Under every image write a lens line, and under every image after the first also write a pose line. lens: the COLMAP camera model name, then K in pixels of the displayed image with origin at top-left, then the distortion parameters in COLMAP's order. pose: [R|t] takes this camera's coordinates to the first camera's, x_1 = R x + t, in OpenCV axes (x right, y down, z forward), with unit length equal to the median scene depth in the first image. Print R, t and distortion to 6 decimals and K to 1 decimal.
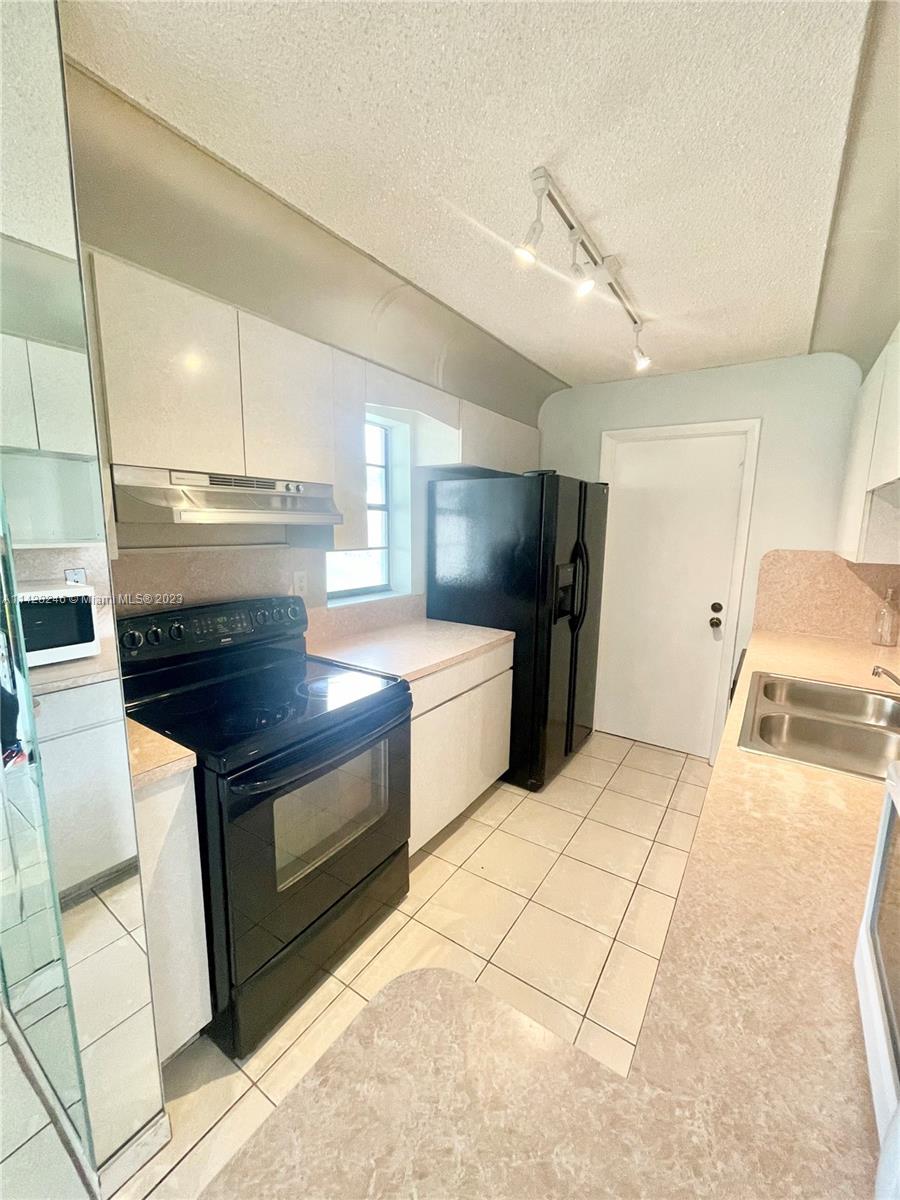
lens RADIAL K [[484.0, 0, 452.2], [0, 484.0, 603.0], [0, 0, 1]] dist [-0.001437, -0.000847]
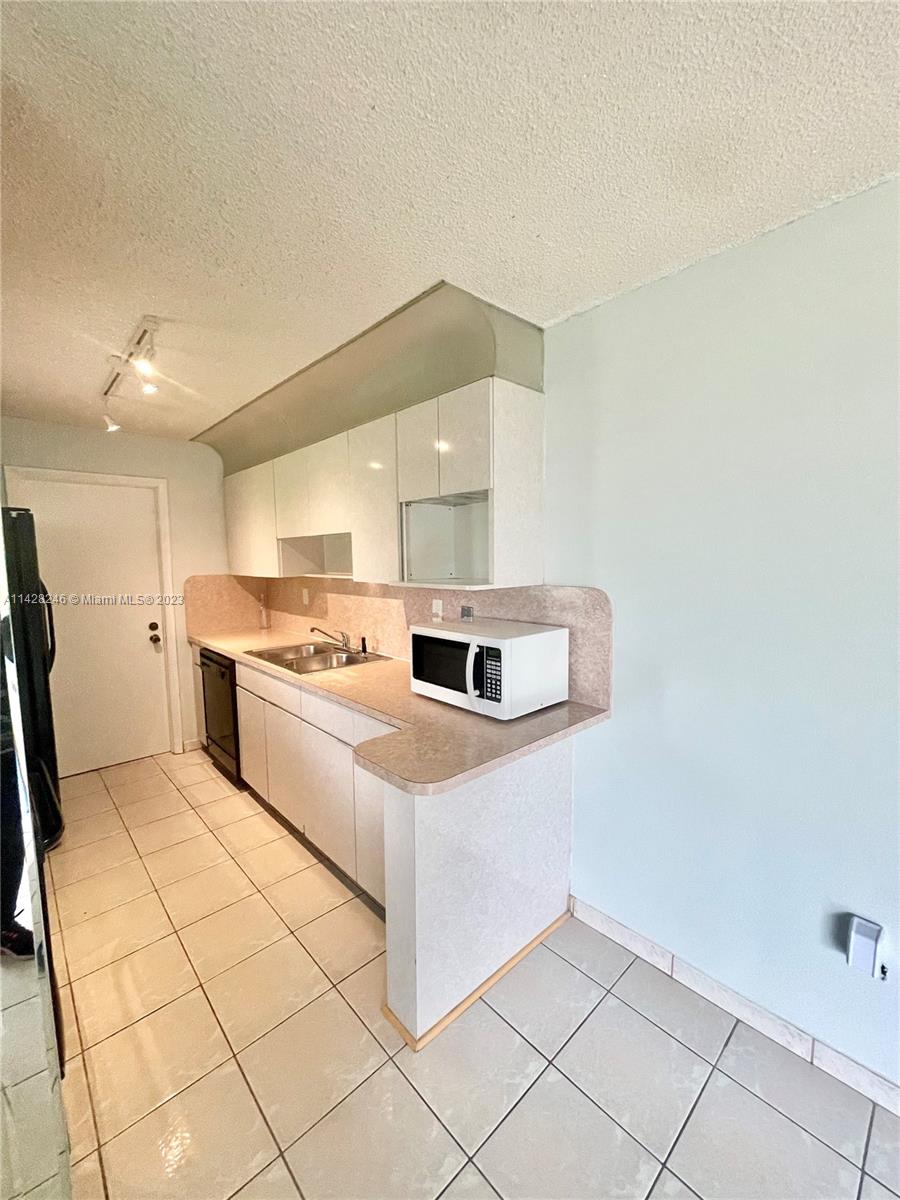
lens RADIAL K [[484.0, 0, 452.0], [0, 484.0, 603.1], [0, 0, 1]] dist [-0.001437, -0.000847]
pose [[0.231804, -0.114306, 0.966023, -0.528490], [0.177105, 0.981434, 0.073632, -0.006125], [-0.956504, 0.154020, 0.247744, -0.036247]]
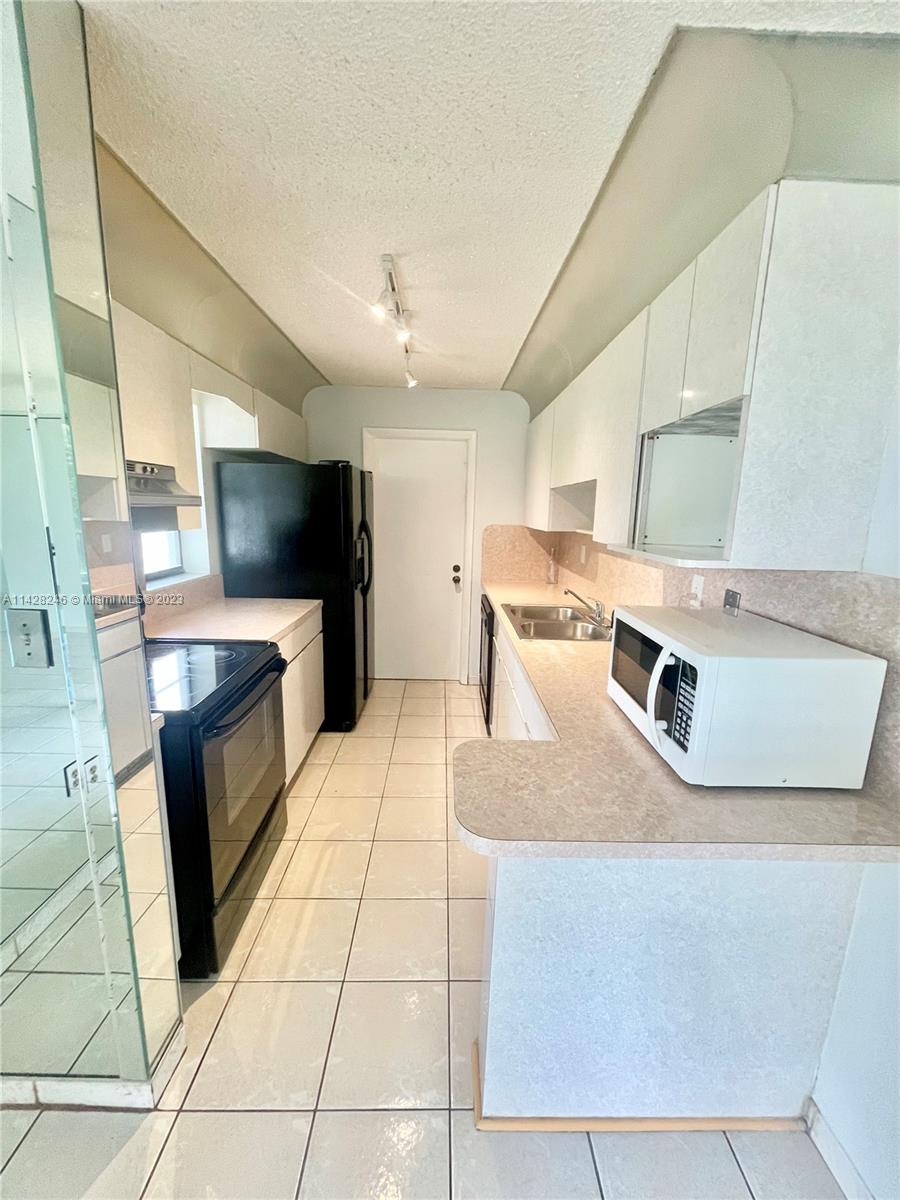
lens RADIAL K [[484.0, 0, 452.6], [0, 484.0, 601.8], [0, 0, 1]] dist [-0.001437, -0.000847]
pose [[0.822547, -0.104144, 0.559080, -0.271456], [0.082776, 0.994544, 0.063478, 0.018205], [-0.562641, -0.005935, 0.826680, -0.137404]]
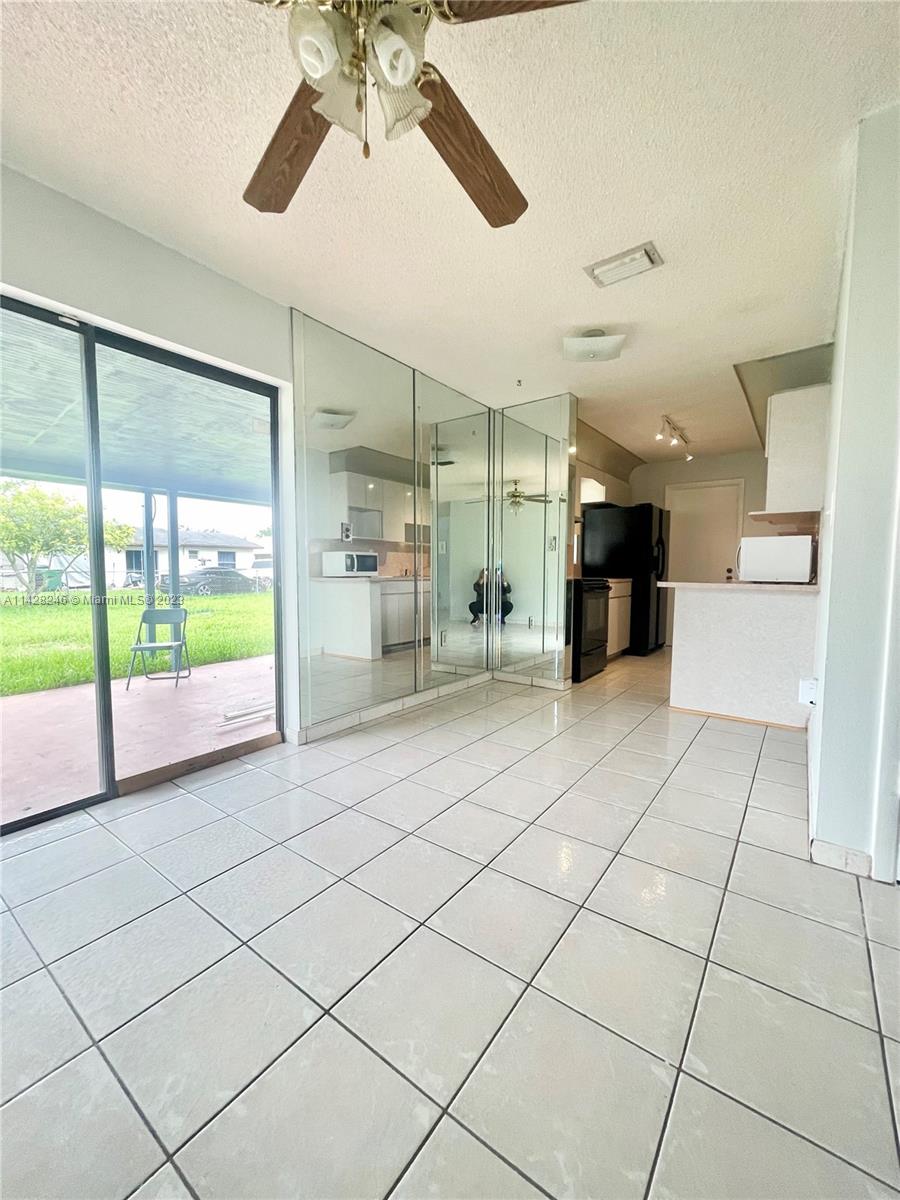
lens RADIAL K [[484.0, 0, 455.4], [0, 484.0, 603.4], [0, 0, 1]] dist [-0.001437, -0.000847]
pose [[0.999245, -0.006936, -0.038236, -0.589693], [0.003311, 0.995561, -0.094065, 0.384117], [0.038719, 0.093867, 0.994832, -1.181147]]
